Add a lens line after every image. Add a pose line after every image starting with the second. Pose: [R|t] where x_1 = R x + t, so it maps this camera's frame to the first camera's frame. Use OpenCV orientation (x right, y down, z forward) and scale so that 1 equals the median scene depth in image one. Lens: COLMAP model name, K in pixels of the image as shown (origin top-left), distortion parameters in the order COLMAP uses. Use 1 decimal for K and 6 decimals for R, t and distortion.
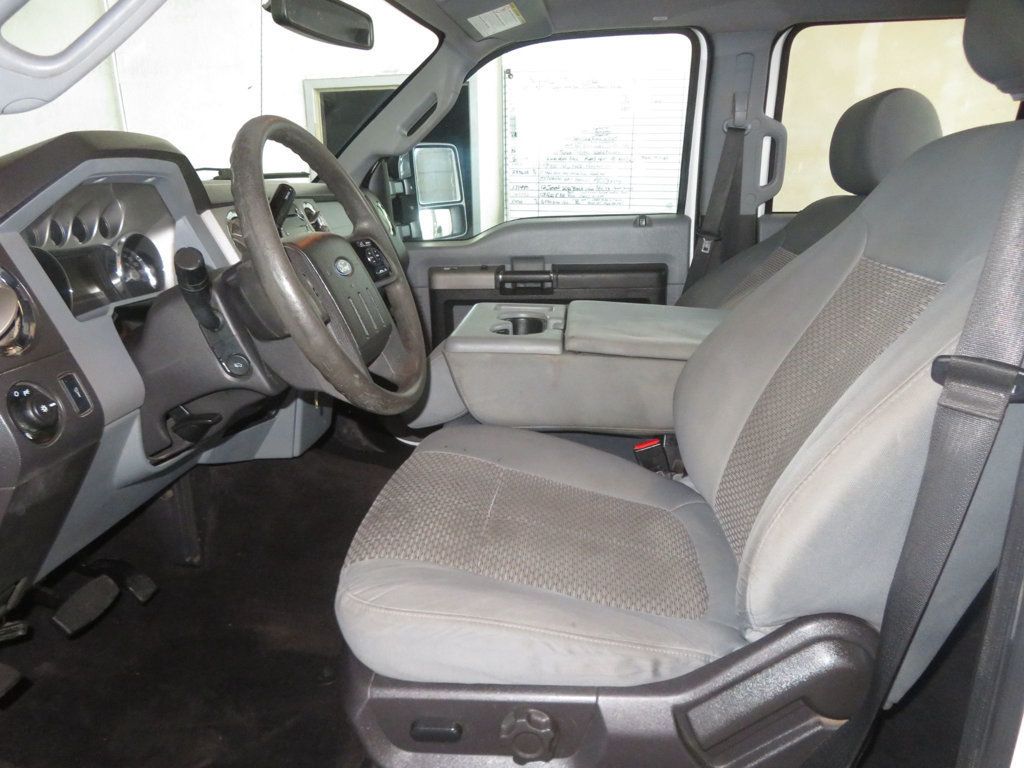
lens RADIAL K [[740.6, 0, 516.4], [0, 740.6, 384.1], [0, 0, 1]] dist [-0.003914, 0.004282]
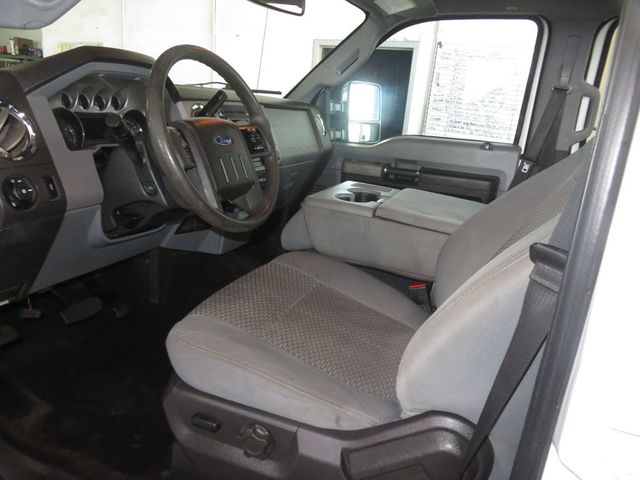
lens RADIAL K [[461.7, 0, 322.9], [0, 461.7, 240.8], [0, 0, 1]] dist [-0.008206, 0.005506]
pose [[0.955747, 0.171667, -0.238910, 0.199905], [-0.170278, 0.985037, 0.026603, -0.001209], [0.239902, 0.015255, 0.970677, 0.039509]]
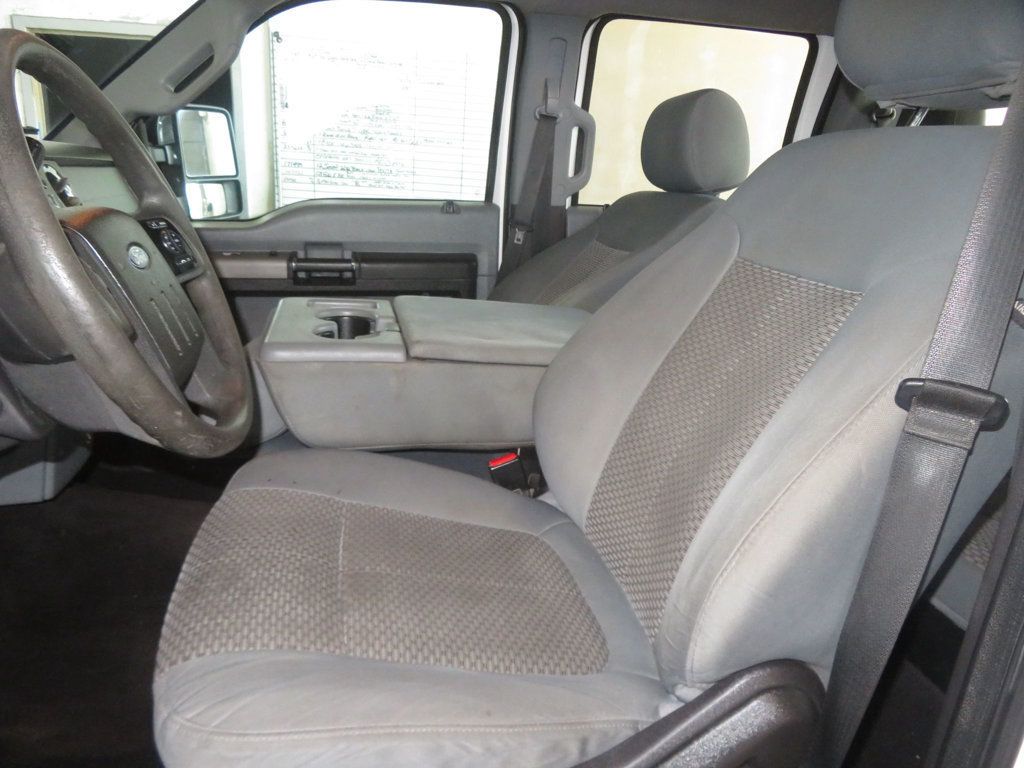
lens RADIAL K [[740.6, 0, 516.4], [0, 740.6, 384.1], [0, 0, 1]] dist [-0.003914, 0.004282]
pose [[0.950919, -0.028758, 0.308101, -0.081539], [0.022750, 0.999475, 0.023074, -0.031190], [-0.308603, -0.014932, 0.951074, 0.145144]]
